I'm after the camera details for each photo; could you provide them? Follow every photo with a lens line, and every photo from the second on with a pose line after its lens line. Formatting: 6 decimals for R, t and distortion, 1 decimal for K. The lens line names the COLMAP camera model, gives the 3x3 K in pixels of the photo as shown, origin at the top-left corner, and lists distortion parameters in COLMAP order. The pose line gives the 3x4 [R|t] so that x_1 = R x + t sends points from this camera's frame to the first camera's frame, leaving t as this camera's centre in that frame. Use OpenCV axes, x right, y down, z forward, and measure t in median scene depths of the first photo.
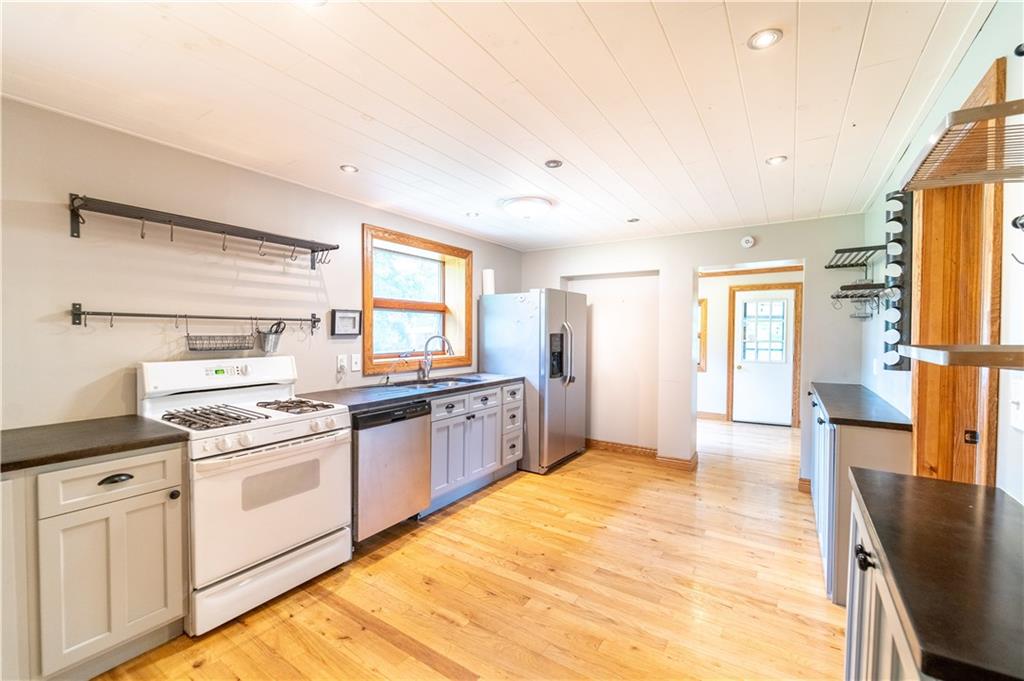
lens RADIAL K [[423.7, 0, 512.6], [0, 423.7, 342.5], [0, 0, 1]] dist [-0.002868, -0.000356]
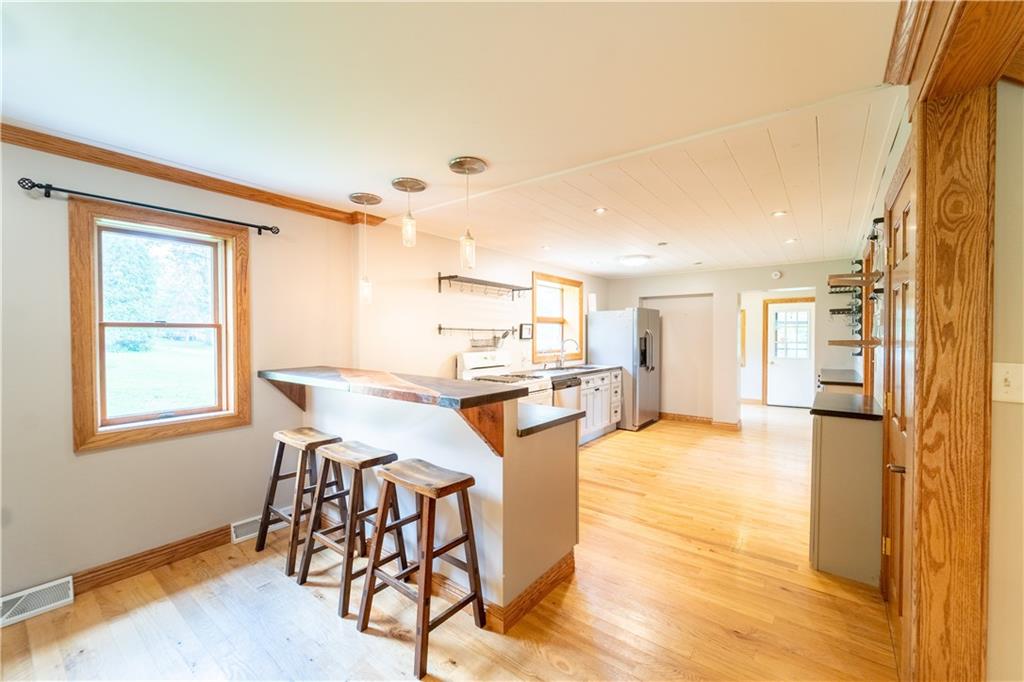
lens RADIAL K [[410.0, 0, 514.7], [0, 410.0, 342.0], [0, 0, 1]] dist [0.001404, 0.000318]
pose [[0.997356, -0.005404, -0.072467, -0.293622], [0.004602, 0.999926, -0.011229, 0.011857], [0.072522, 0.010866, 0.997308, -0.572747]]
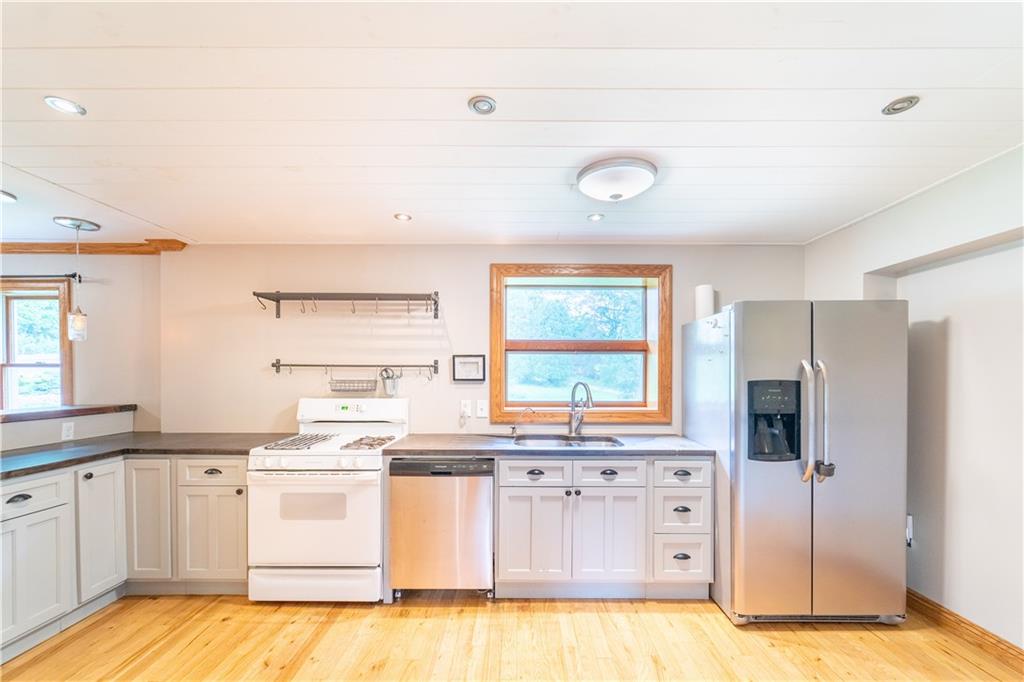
lens RADIAL K [[416.9, 0, 521.1], [0, 416.9, 379.2], [0, 0, 1]] dist [-0.004296, -0.000460]
pose [[0.549944, 0.003158, -0.835196, 0.449969], [-0.022038, 0.999700, -0.010731, -0.011287], [0.834911, 0.024307, 0.549848, 0.516604]]
